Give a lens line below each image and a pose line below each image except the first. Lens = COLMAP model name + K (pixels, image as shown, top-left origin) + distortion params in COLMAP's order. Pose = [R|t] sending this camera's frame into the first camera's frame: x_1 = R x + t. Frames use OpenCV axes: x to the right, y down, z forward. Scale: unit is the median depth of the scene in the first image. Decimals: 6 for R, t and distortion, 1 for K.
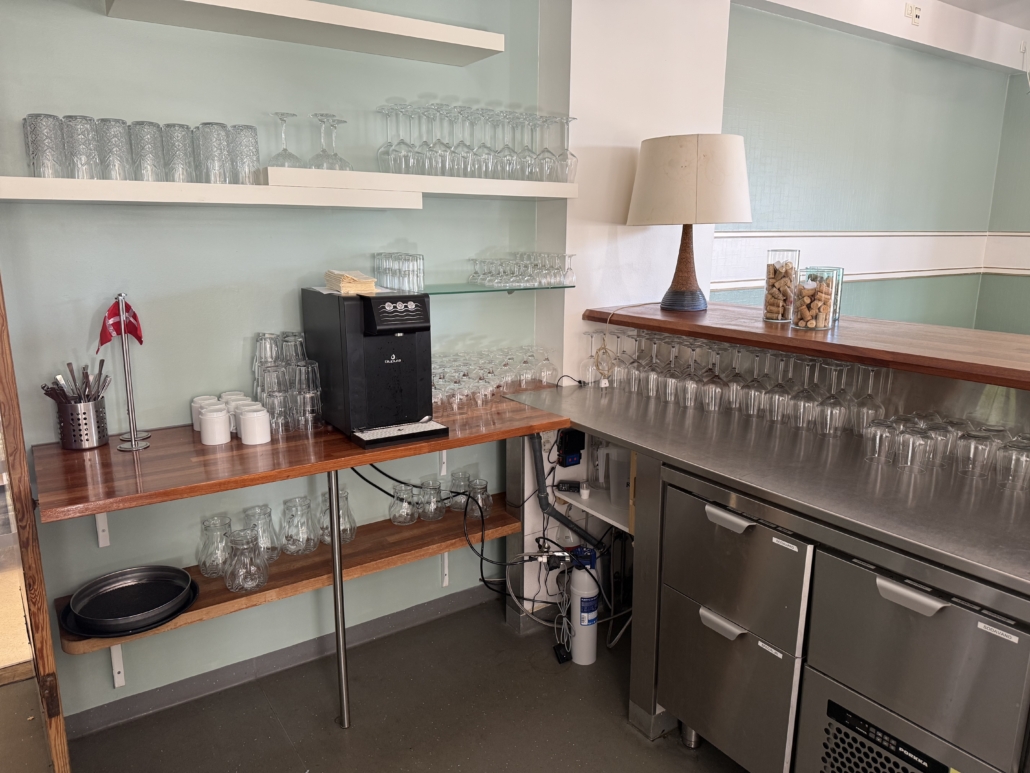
lens RADIAL K [[727.6, 0, 515.0], [0, 727.6, 386.5], [0, 0, 1]] dist [0.060483, -0.076477]
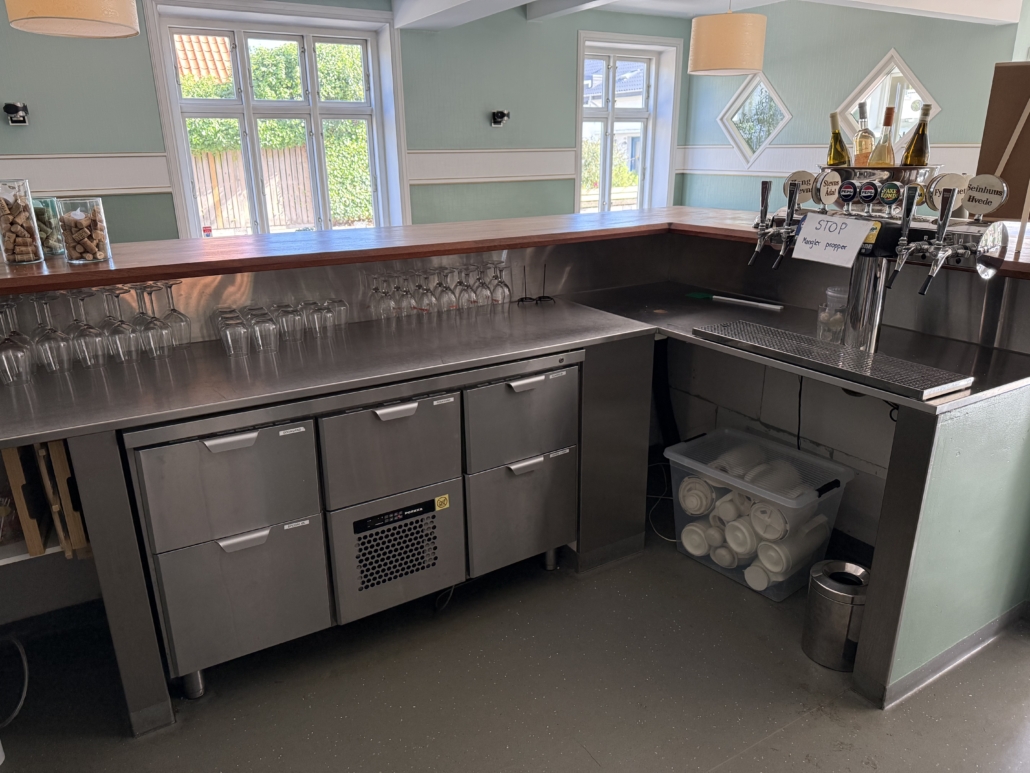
lens RADIAL K [[727.6, 0, 515.0], [0, 727.6, 386.5], [0, 0, 1]] dist [0.060483, -0.076477]
pose [[0.065847, -0.322028, 0.944438, -0.643646], [0.226861, 0.926536, 0.300107, -0.111385], [-0.971699, 0.194495, 0.134065, 0.461494]]
